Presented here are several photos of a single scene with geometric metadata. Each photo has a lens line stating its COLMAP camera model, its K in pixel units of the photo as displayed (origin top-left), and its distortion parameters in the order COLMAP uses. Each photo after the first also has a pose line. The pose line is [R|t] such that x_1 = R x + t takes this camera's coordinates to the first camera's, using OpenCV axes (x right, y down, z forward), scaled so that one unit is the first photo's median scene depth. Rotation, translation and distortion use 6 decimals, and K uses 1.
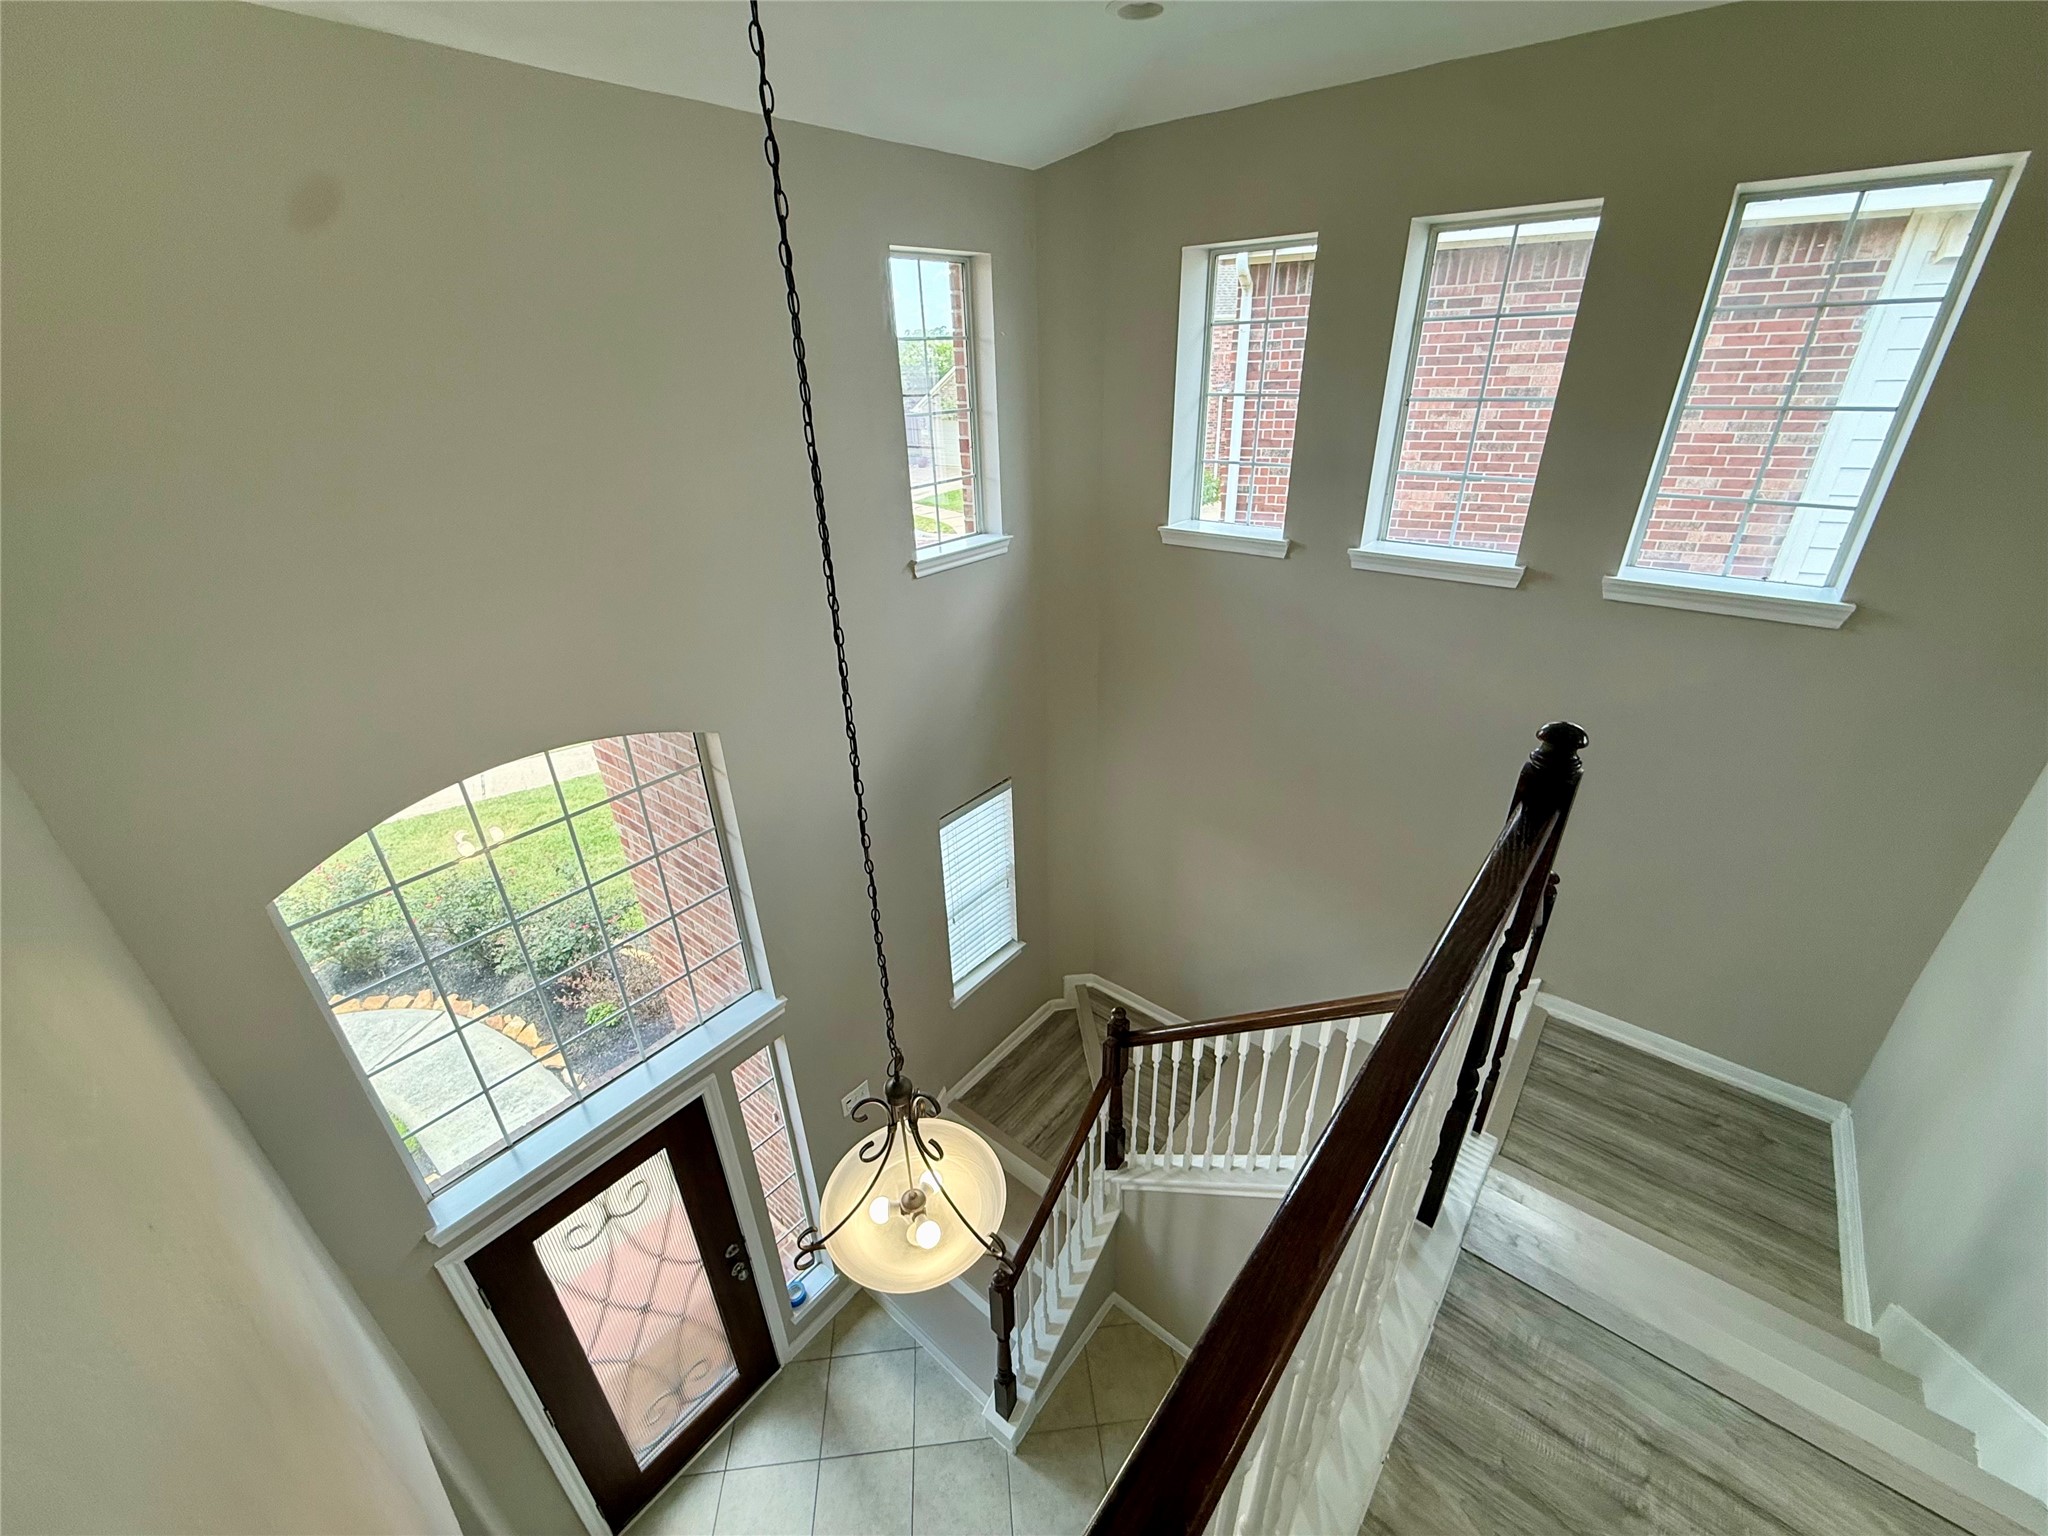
lens RADIAL K [[817.9, 0, 1016.4], [0, 817.9, 765.2], [0, 0, 1]] dist [-0.001236, 0.000097]
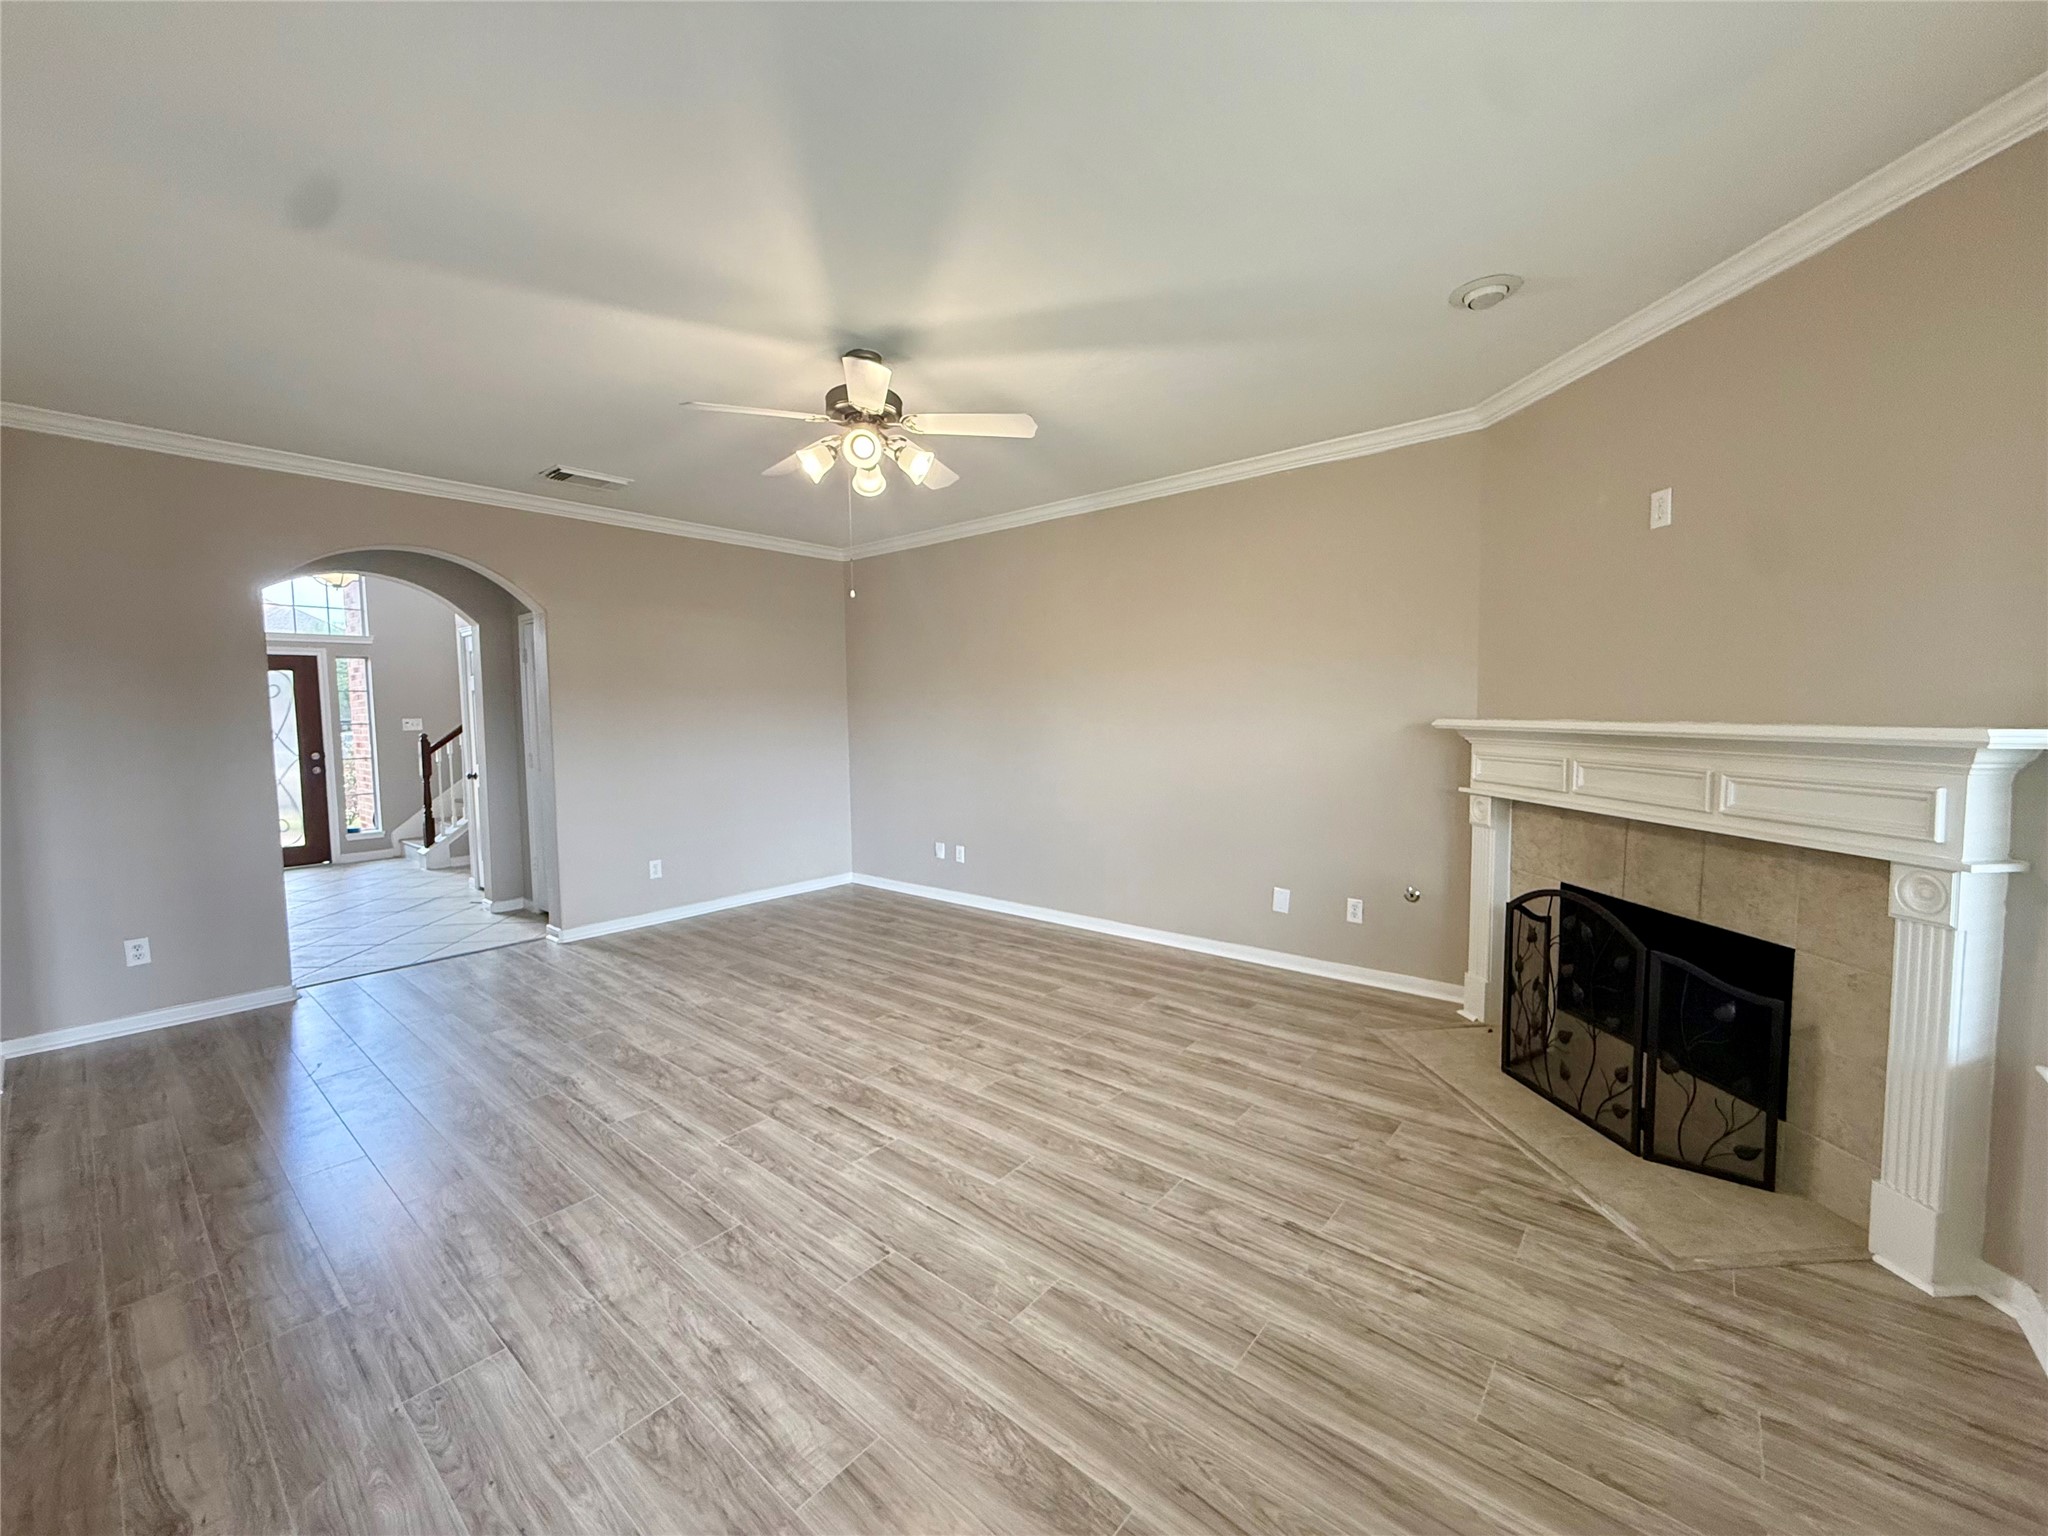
lens RADIAL K [[820.4, 0, 1017.4], [0, 820.4, 766.5], [0, 0, 1]] dist [-0.000042, -0.000012]
pose [[0.999699, 0.016153, -0.018492, 1.431831], [-0.022149, 0.918299, -0.395267, 1.359401], [0.010597, 0.395558, 0.918380, -0.863334]]
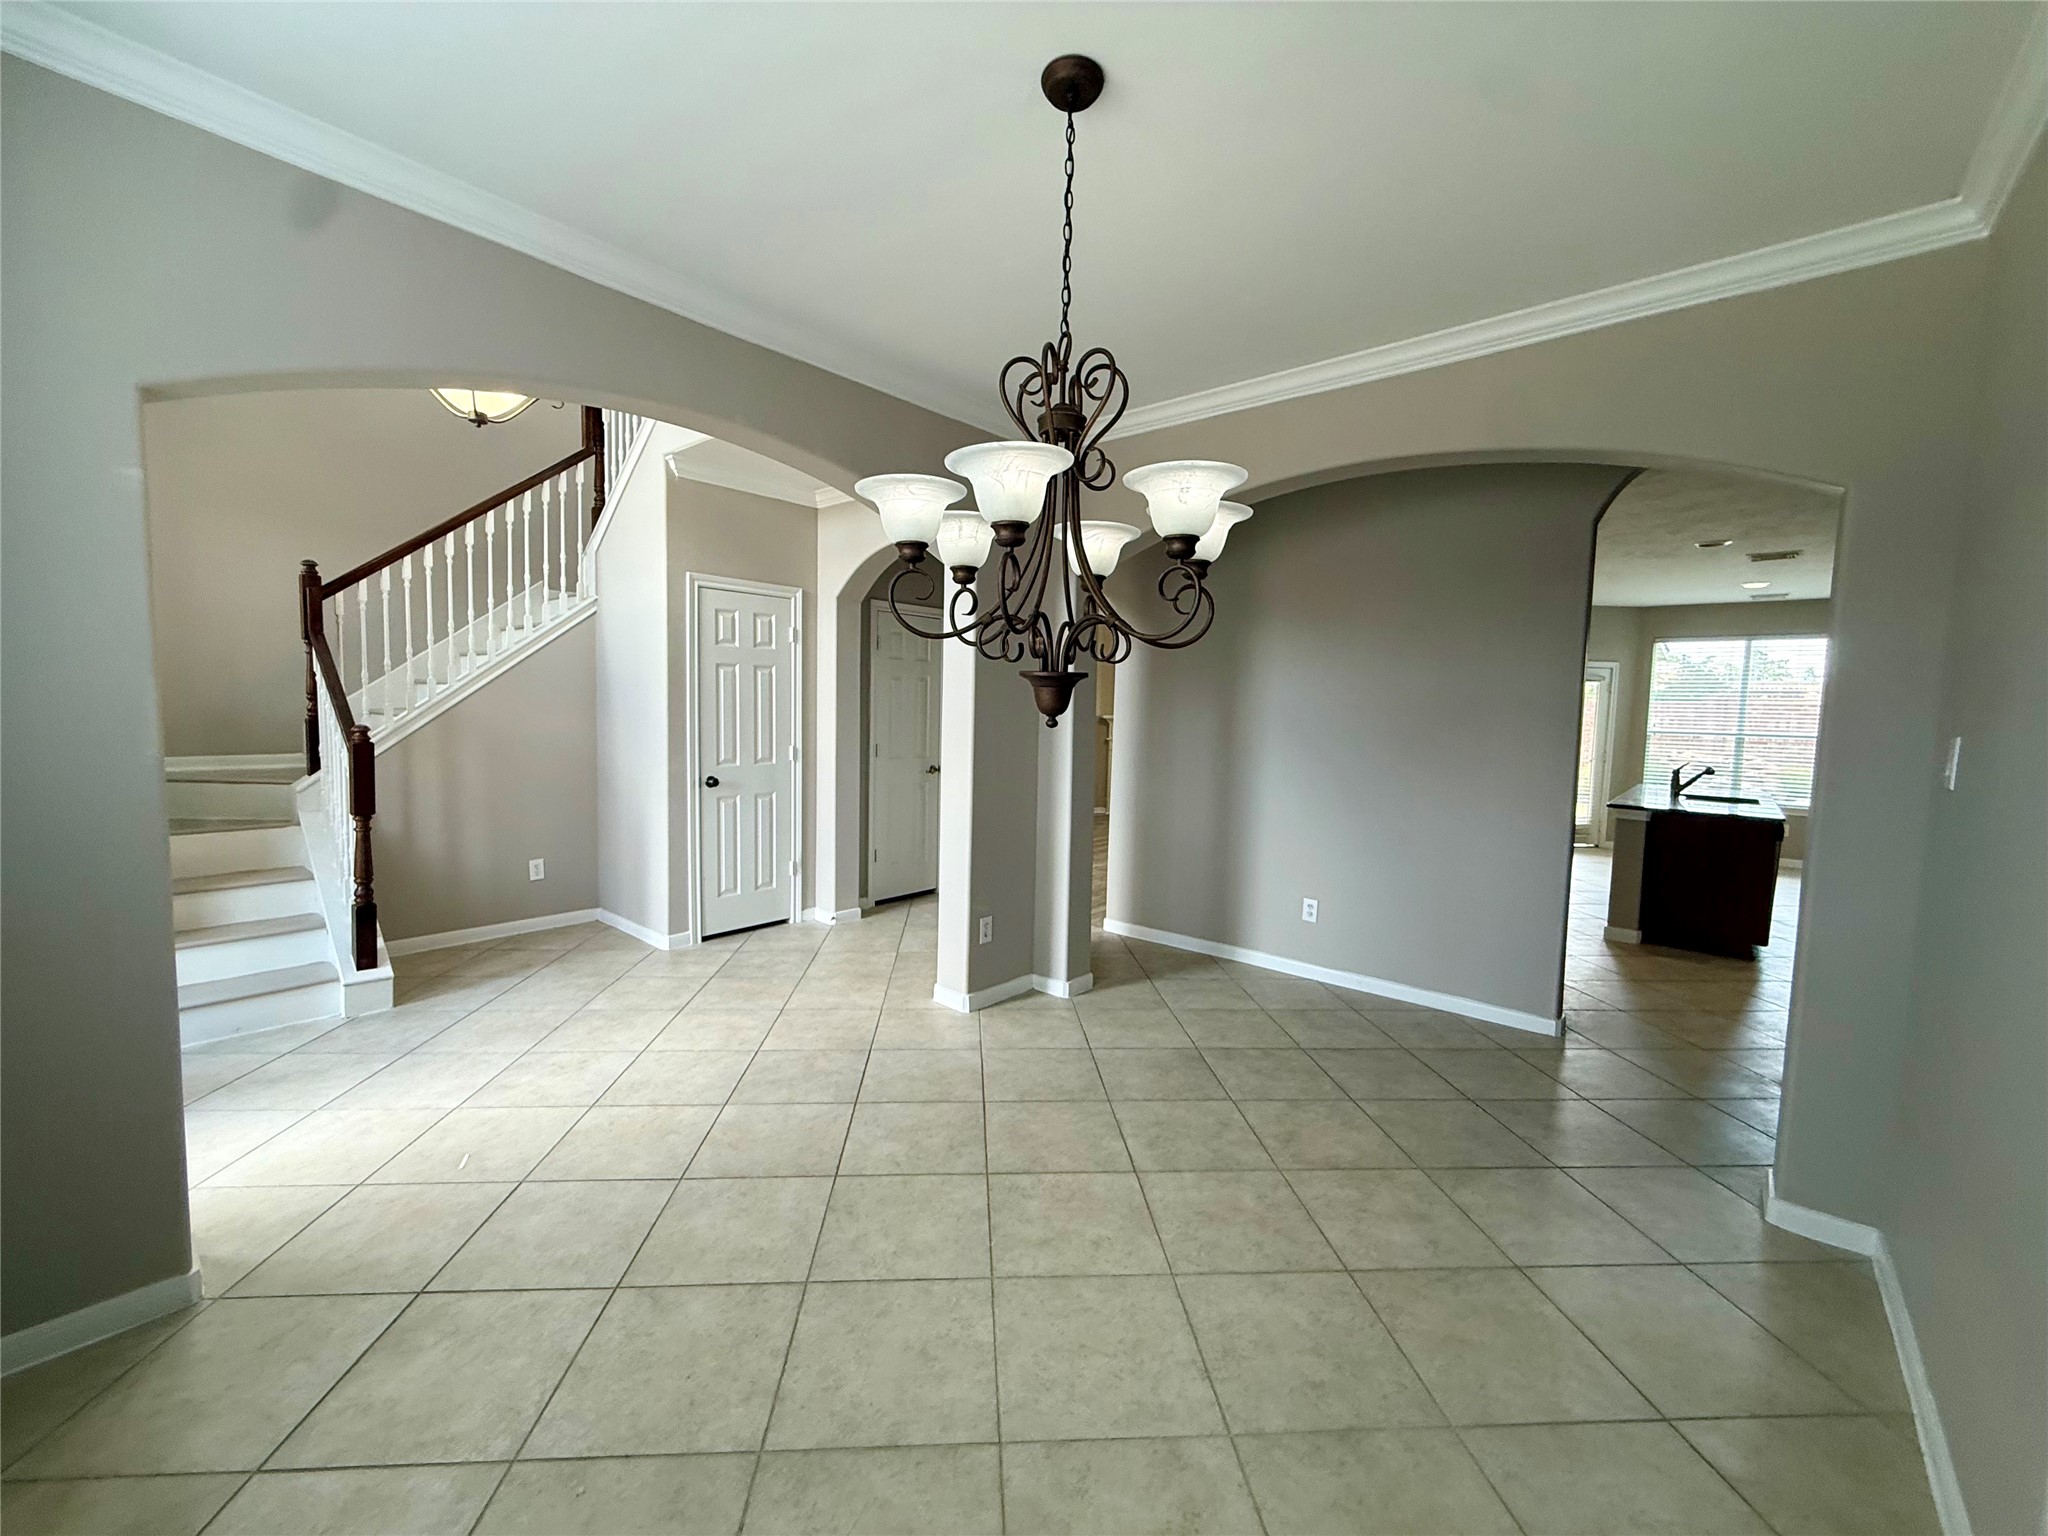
lens RADIAL K [[820.4, 0, 1017.4], [0, 820.4, 766.5], [0, 0, 1]] dist [-0.000042, -0.000012]
pose [[0.031505, -0.043268, 0.998567, -0.905754], [0.433122, 0.900978, 0.025374, 0.882275], [-0.900785, 0.431701, 0.047126, 0.200719]]
